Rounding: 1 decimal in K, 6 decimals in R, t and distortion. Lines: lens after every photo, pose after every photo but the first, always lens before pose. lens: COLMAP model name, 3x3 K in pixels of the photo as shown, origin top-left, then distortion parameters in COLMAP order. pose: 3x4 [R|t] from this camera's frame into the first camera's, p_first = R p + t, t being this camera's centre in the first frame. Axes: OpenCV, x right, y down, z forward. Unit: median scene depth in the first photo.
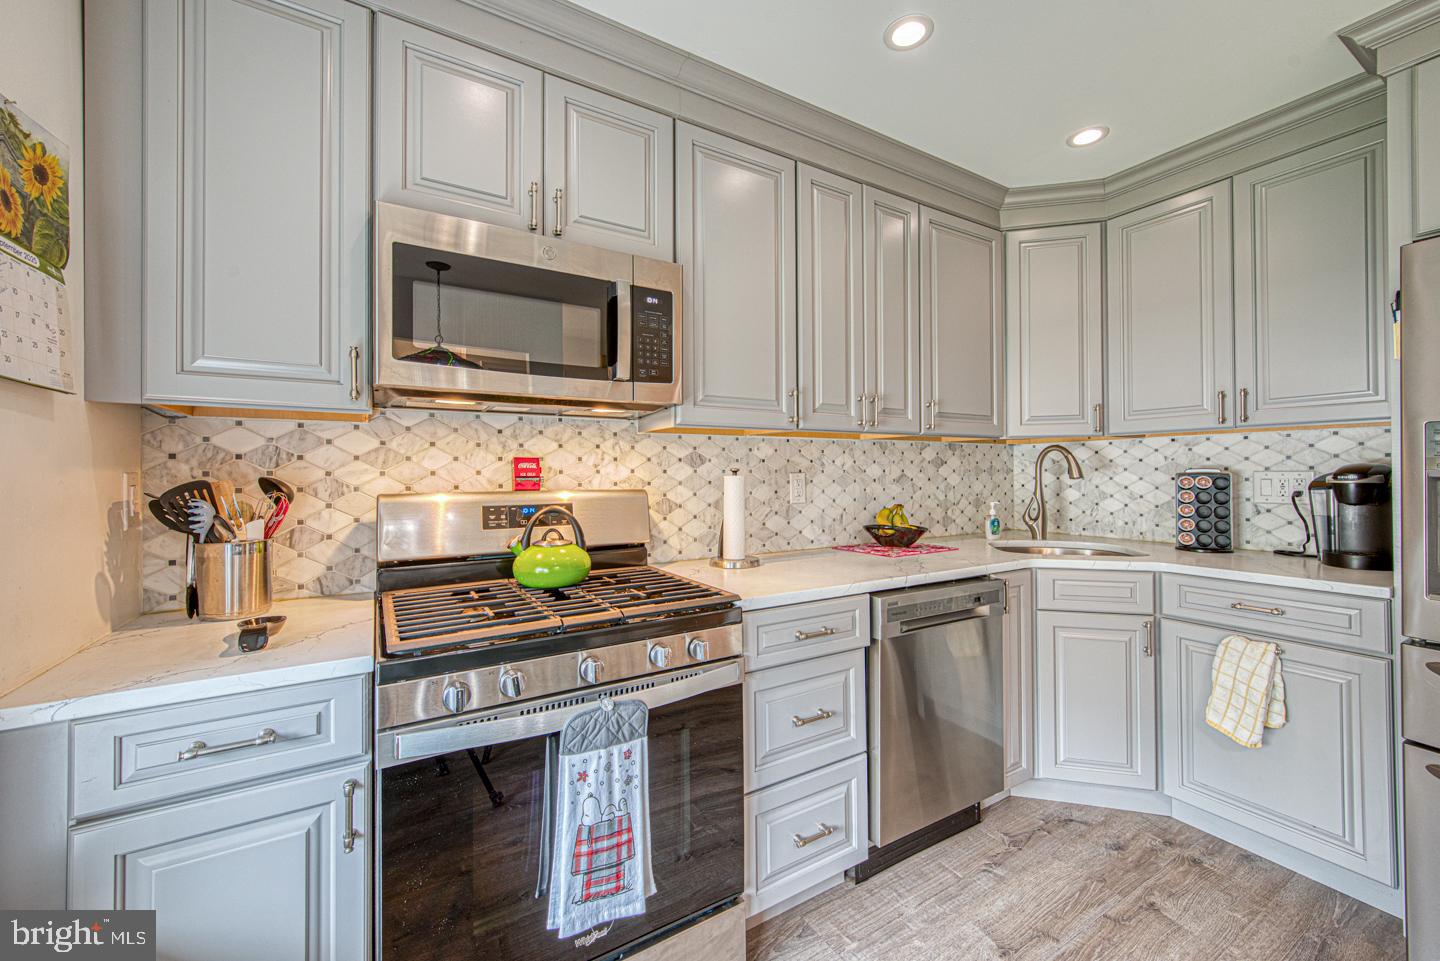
lens RADIAL K [[564.5, 0, 721.9], [0, 564.5, 469.4], [0, 0, 1]] dist [0.001355, -0.000085]
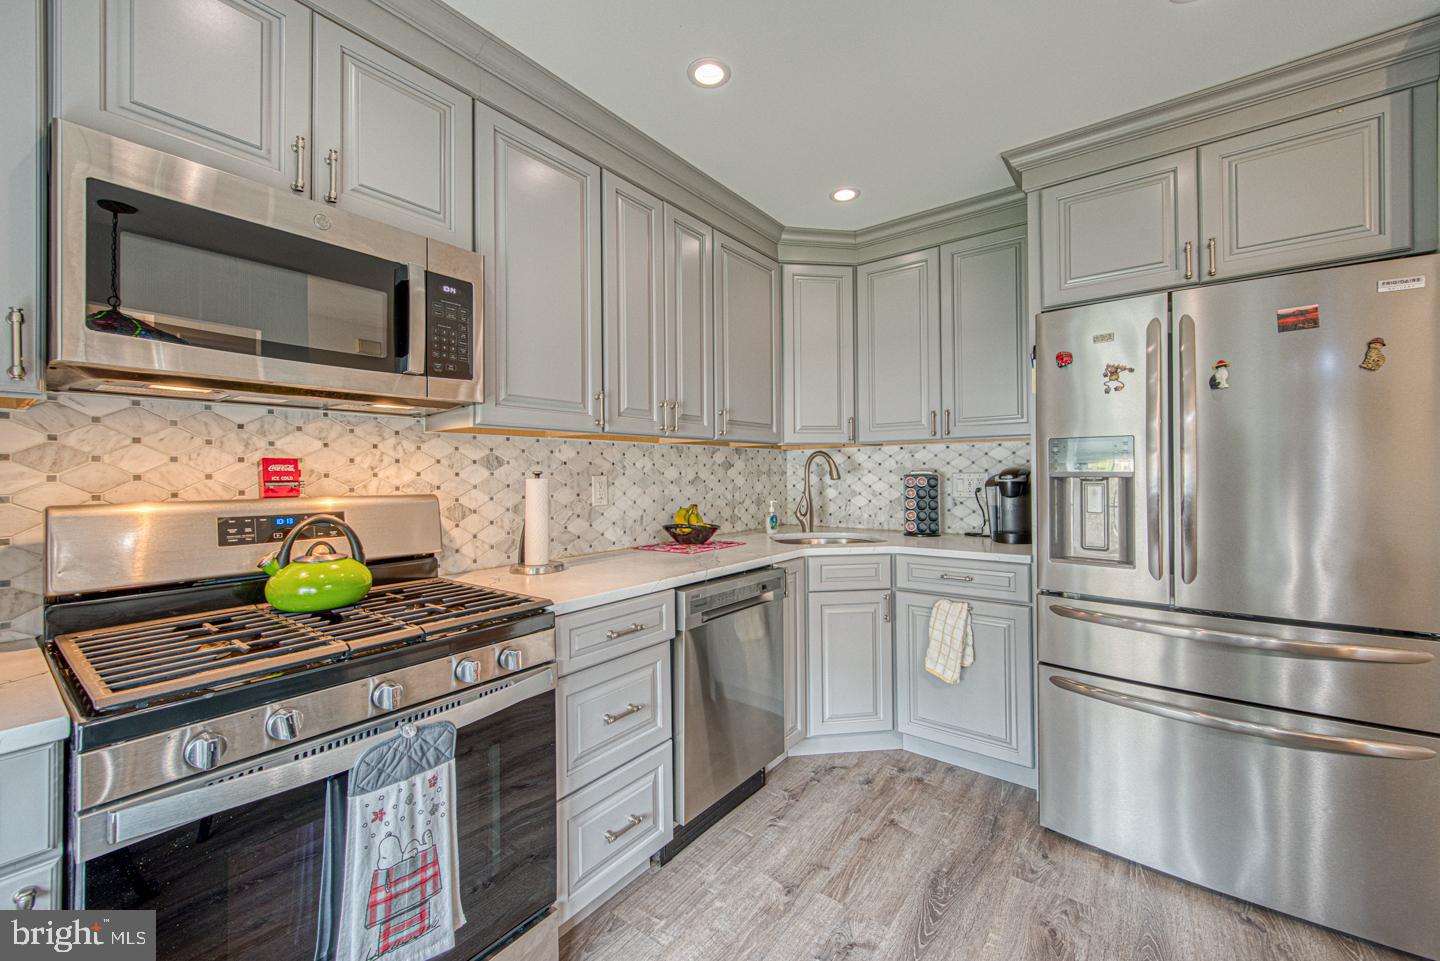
lens RADIAL K [[565.3, 0, 722.8], [0, 565.3, 469.0], [0, 0, 1]] dist [-0.000238, -0.000385]
pose [[0.929396, 0.000690, 0.369084, -0.041301], [0.001105, 0.999989, -0.004652, -0.000492], [-0.369083, 0.004731, 0.929385, -0.021176]]
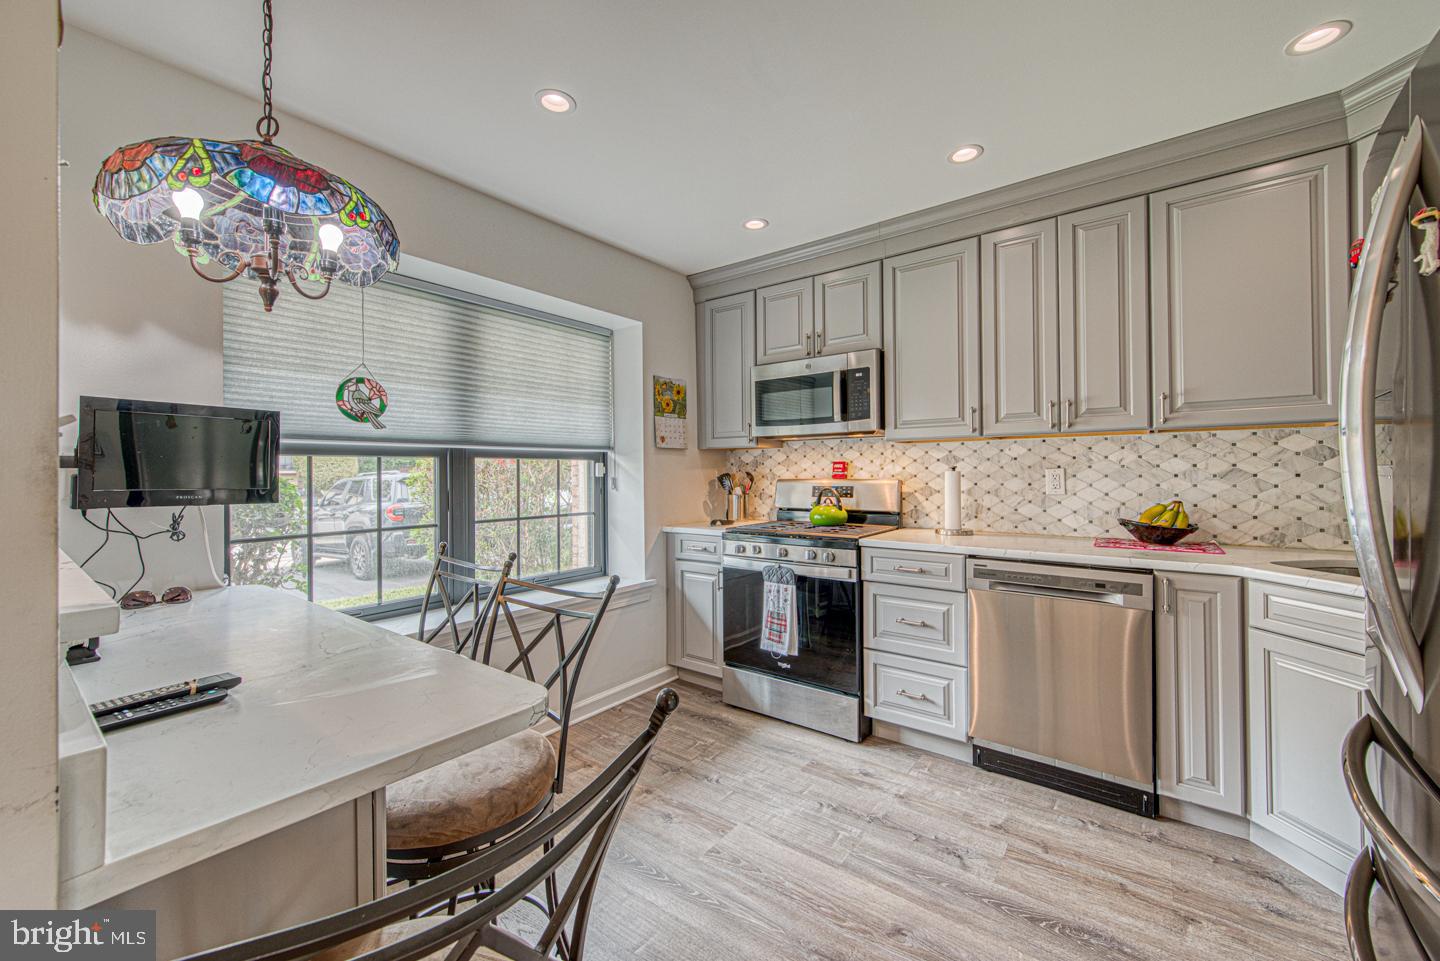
lens RADIAL K [[564.5, 0, 721.9], [0, 564.5, 469.4], [0, 0, 1]] dist [0.001355, -0.000085]
pose [[0.374110, -0.001228, -0.927383, 1.174384], [0.013950, 0.999893, 0.004304, -0.007537], [0.927279, -0.014547, 0.374088, -0.076243]]
